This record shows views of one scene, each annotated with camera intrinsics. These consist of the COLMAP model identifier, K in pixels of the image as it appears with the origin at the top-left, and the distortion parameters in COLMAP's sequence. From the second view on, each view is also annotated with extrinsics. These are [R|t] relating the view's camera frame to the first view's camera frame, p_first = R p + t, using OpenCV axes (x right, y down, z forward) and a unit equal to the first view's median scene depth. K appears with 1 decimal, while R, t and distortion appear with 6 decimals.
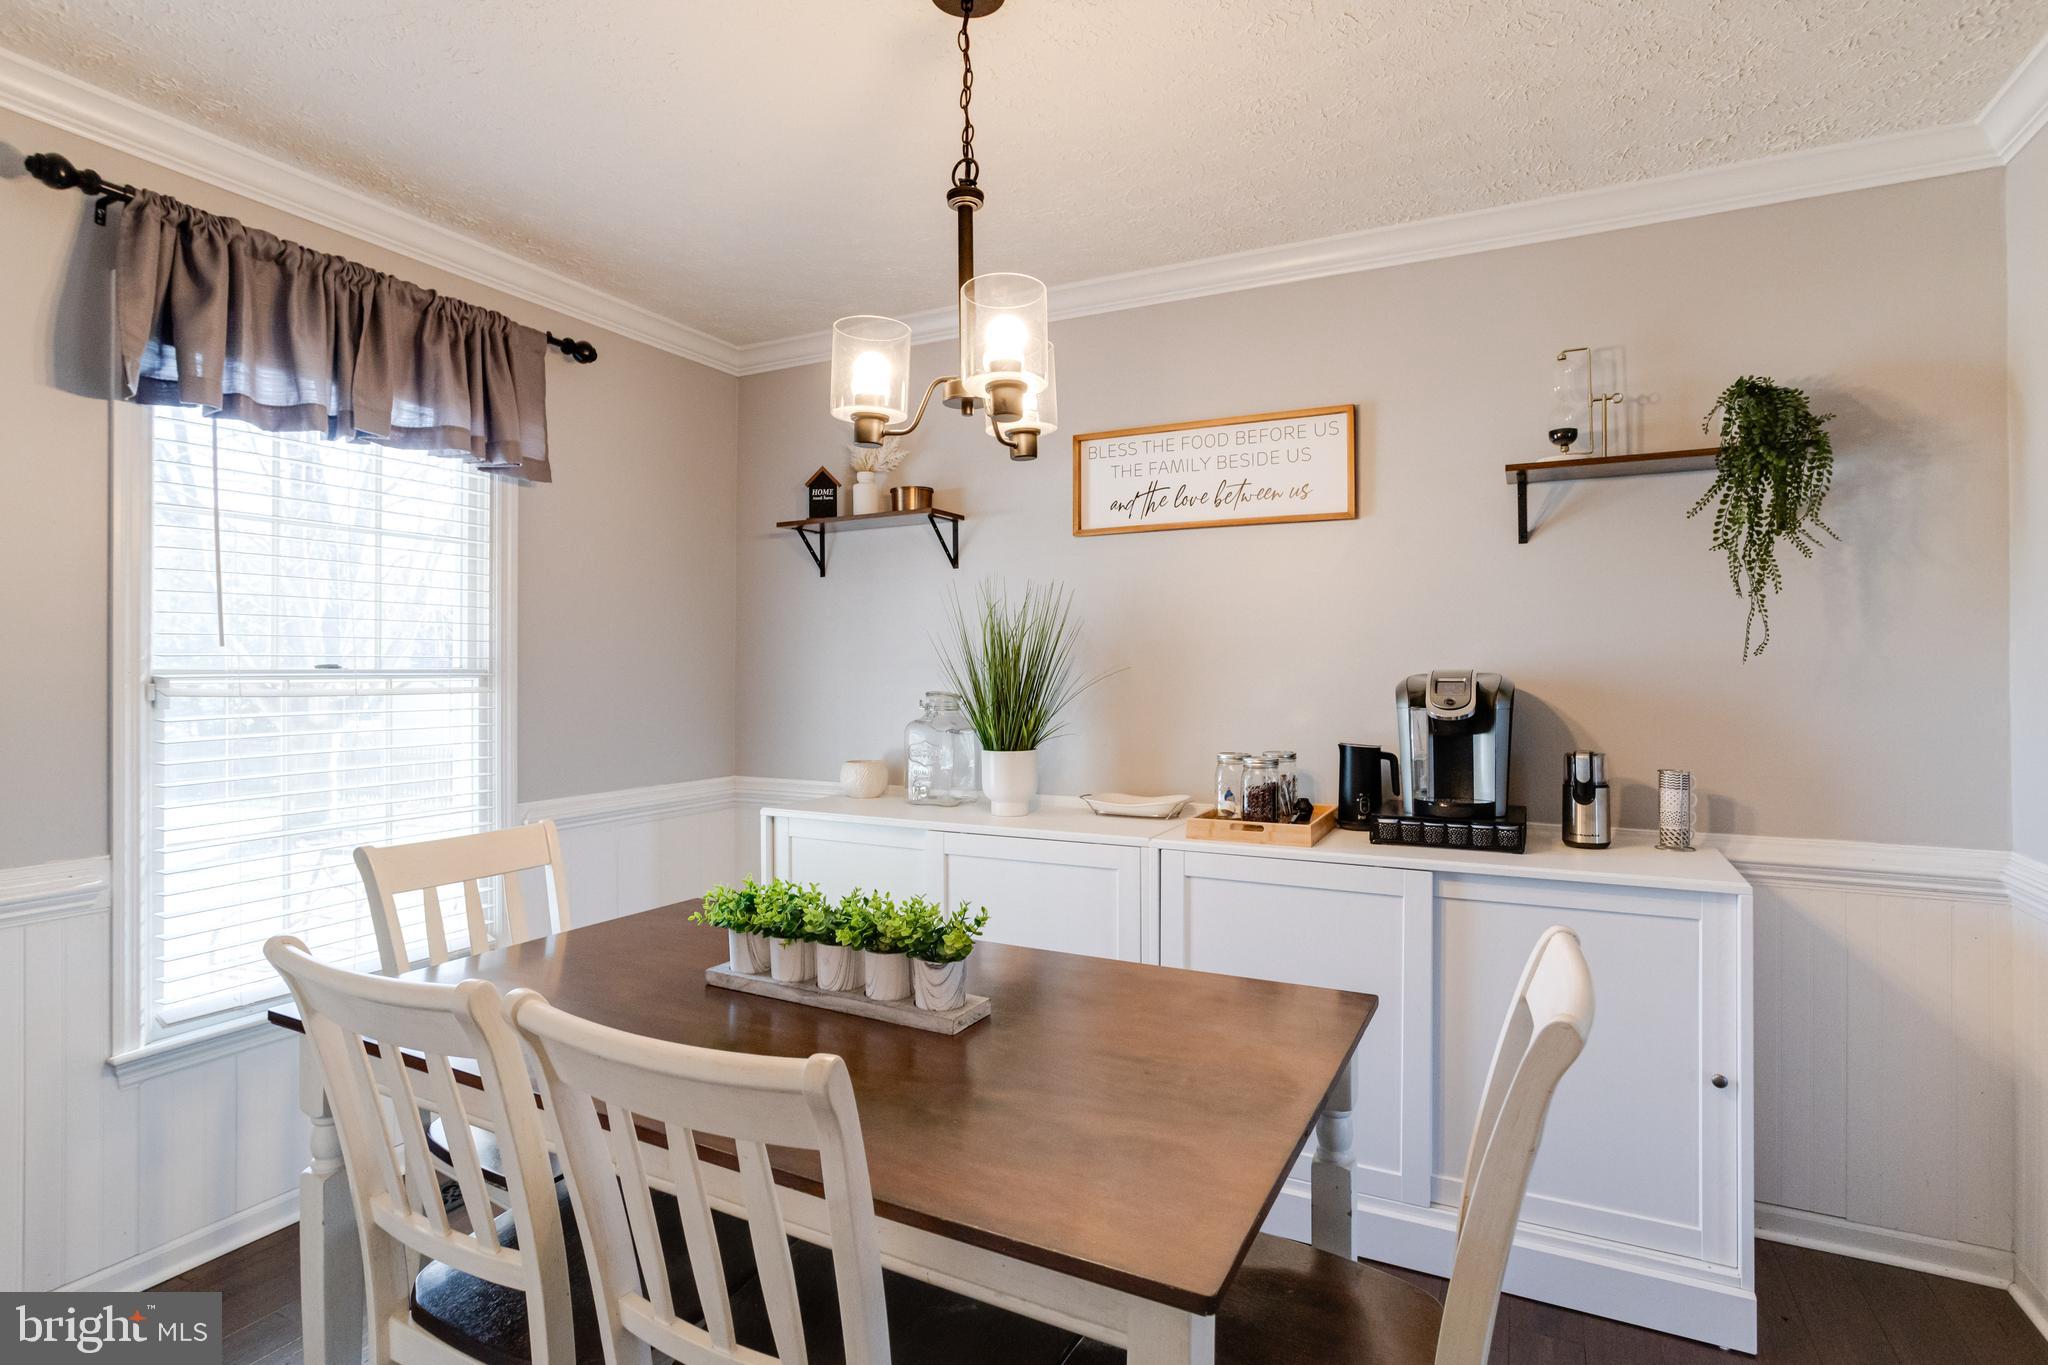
lens RADIAL K [[996.6, 0, 1028.3], [0, 996.6, 675.8], [0, 0, 1]] dist [-0.045018, 0.027150]
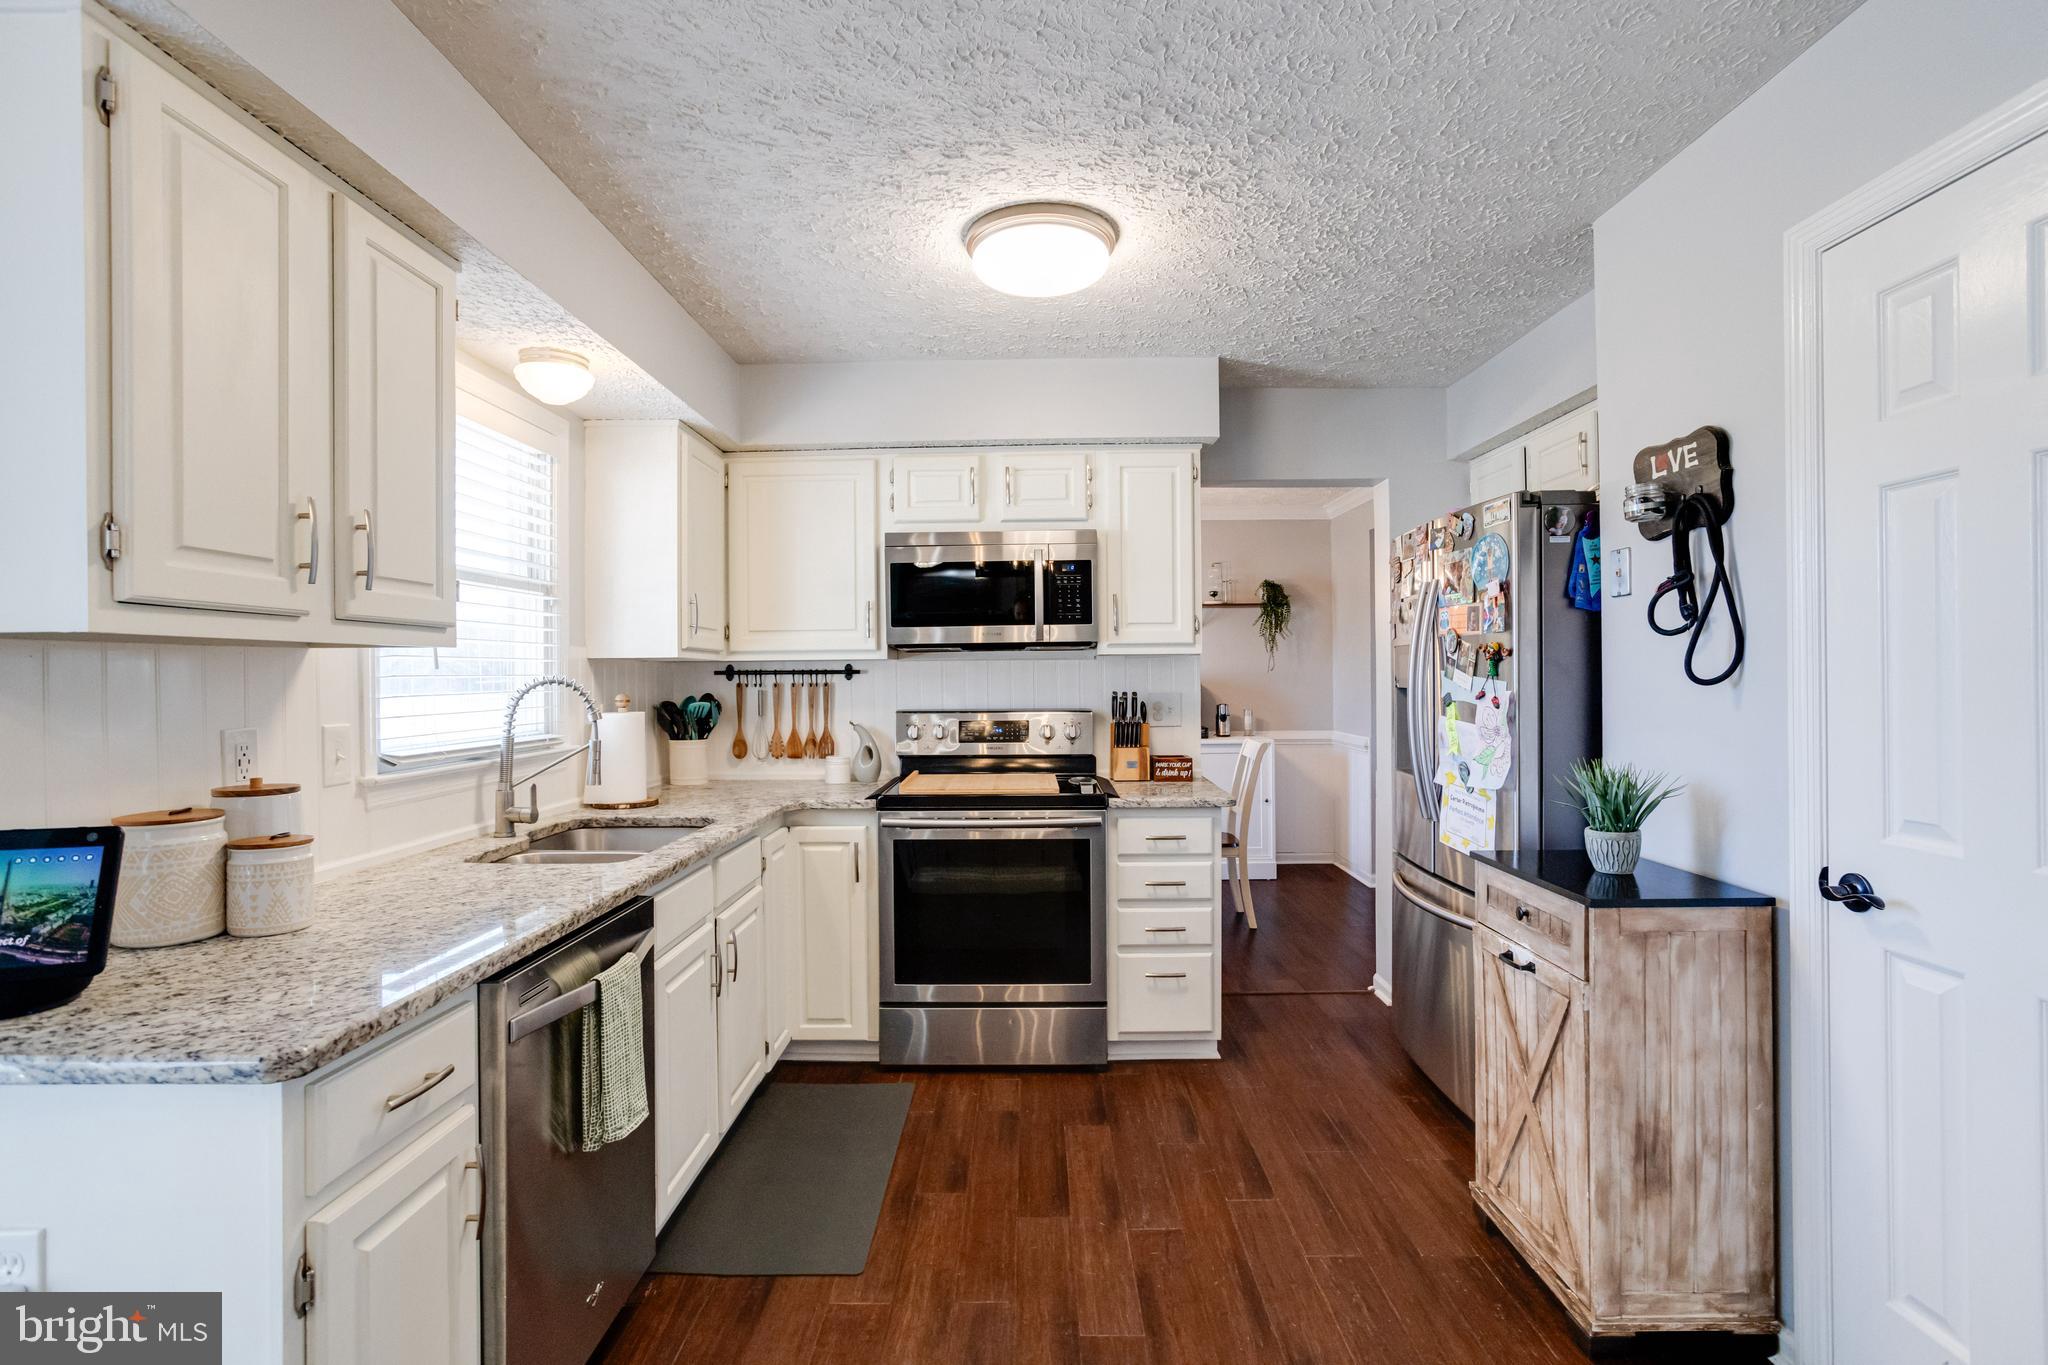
lens RADIAL K [[981.2, 0, 1022.5], [0, 981.2, 677.9], [0, 0, 1]] dist [-0.047173, 0.026076]
pose [[0.900417, -0.010503, 0.434901, -1.233717], [0.011377, 0.999935, 0.000594, -0.008285], [-0.434879, 0.004413, 0.900478, -1.358297]]
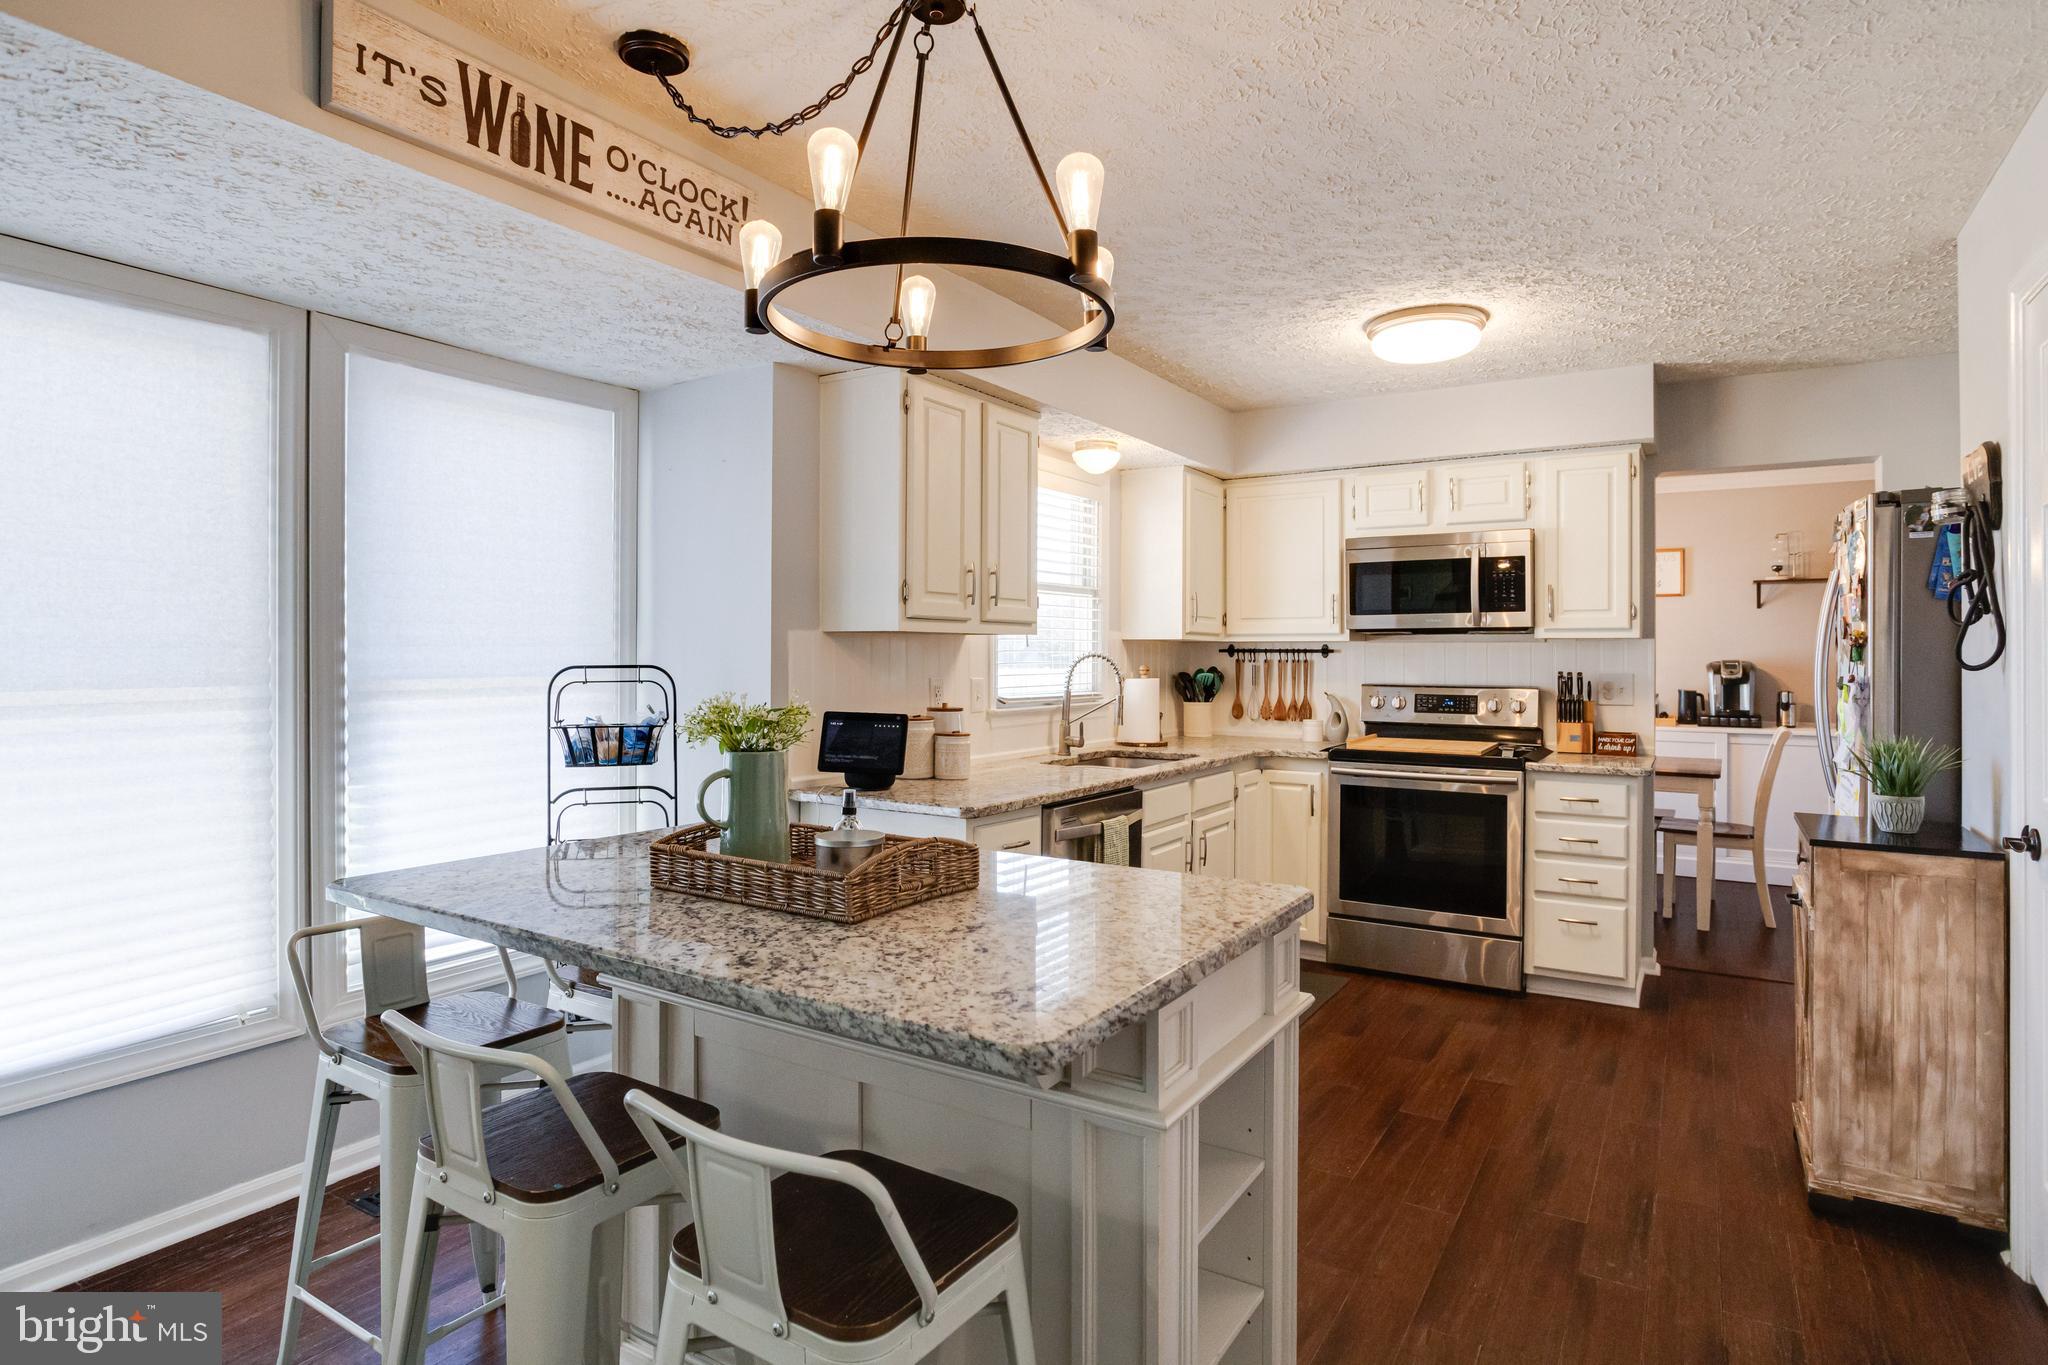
lens RADIAL K [[1081.2, 0, 1037.6], [0, 1081.2, 657.4], [0, 0, 1]] dist [-0.040421, 0.021789]
pose [[0.996092, 0.002444, -0.088292, -1.166869], [-0.002529, 0.999996, -0.000844, -0.004547], [0.088290, 0.001064, 0.996094, -1.998921]]
